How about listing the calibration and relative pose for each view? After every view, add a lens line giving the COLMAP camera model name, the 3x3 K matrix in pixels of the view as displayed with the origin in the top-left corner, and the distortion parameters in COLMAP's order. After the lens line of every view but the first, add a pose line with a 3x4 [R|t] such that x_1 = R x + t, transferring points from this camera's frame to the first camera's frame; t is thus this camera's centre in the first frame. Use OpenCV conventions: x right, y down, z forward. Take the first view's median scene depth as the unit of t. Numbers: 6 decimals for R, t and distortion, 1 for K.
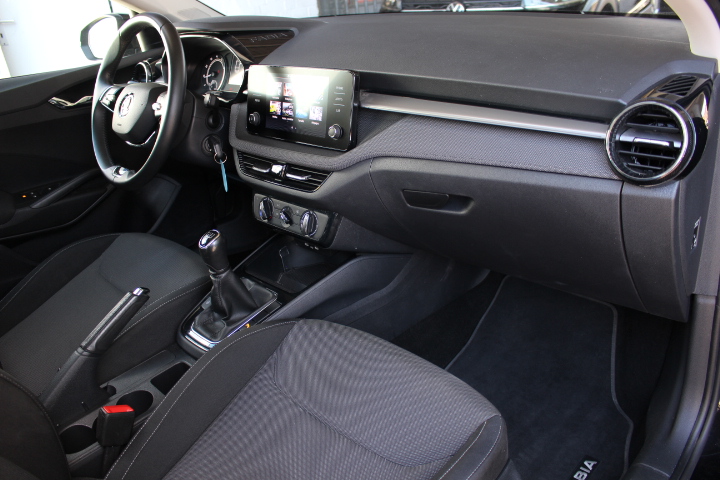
lens RADIAL K [[592.2, 0, 360.0], [0, 592.2, 240.0], [0, 0, 1]] dist [-0.085823, 0.001710]
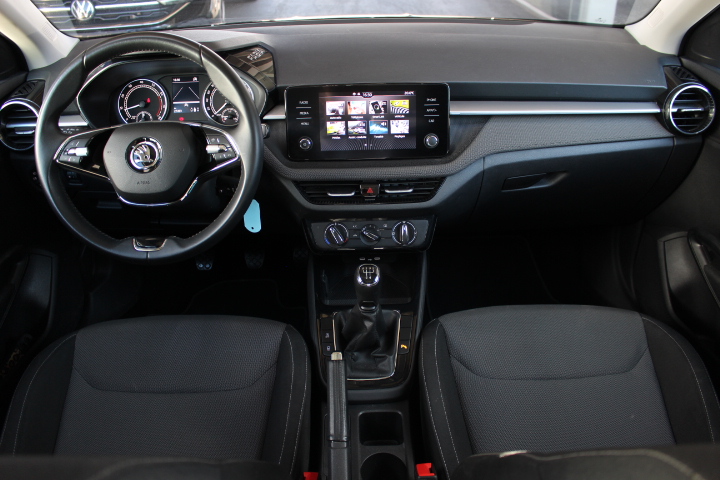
lens RADIAL K [[592.2, 0, 360.0], [0, 592.2, 240.0], [0, 0, 1]] dist [-0.085823, 0.001710]
pose [[0.693618, -0.277195, 0.664873, -0.820688], [0.261506, 0.956923, 0.126143, -0.164923], [-0.671199, 0.086374, 0.736228, 0.288162]]
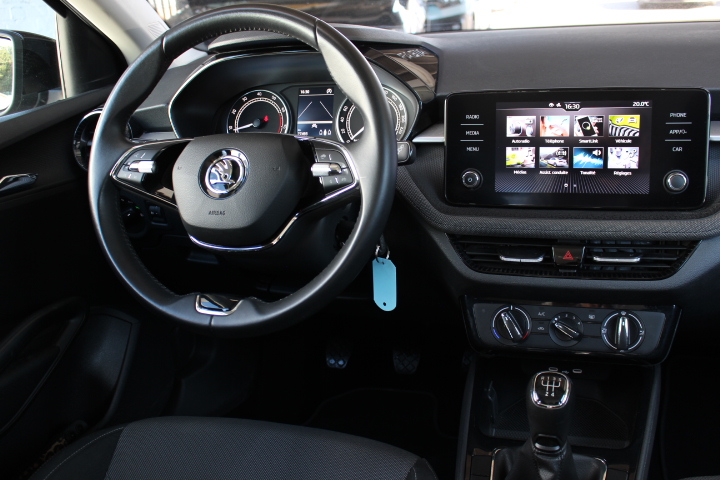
lens RADIAL K [[726.5, 0, 360.0], [0, 726.5, 240.0], [0, 0, 1]] dist [-0.100875, 0.029781]
pose [[0.884246, -0.122446, 0.450683, -0.656706], [0.185734, 0.977620, -0.098804, -0.098385], [-0.428499, 0.171074, 0.887199, 0.422796]]
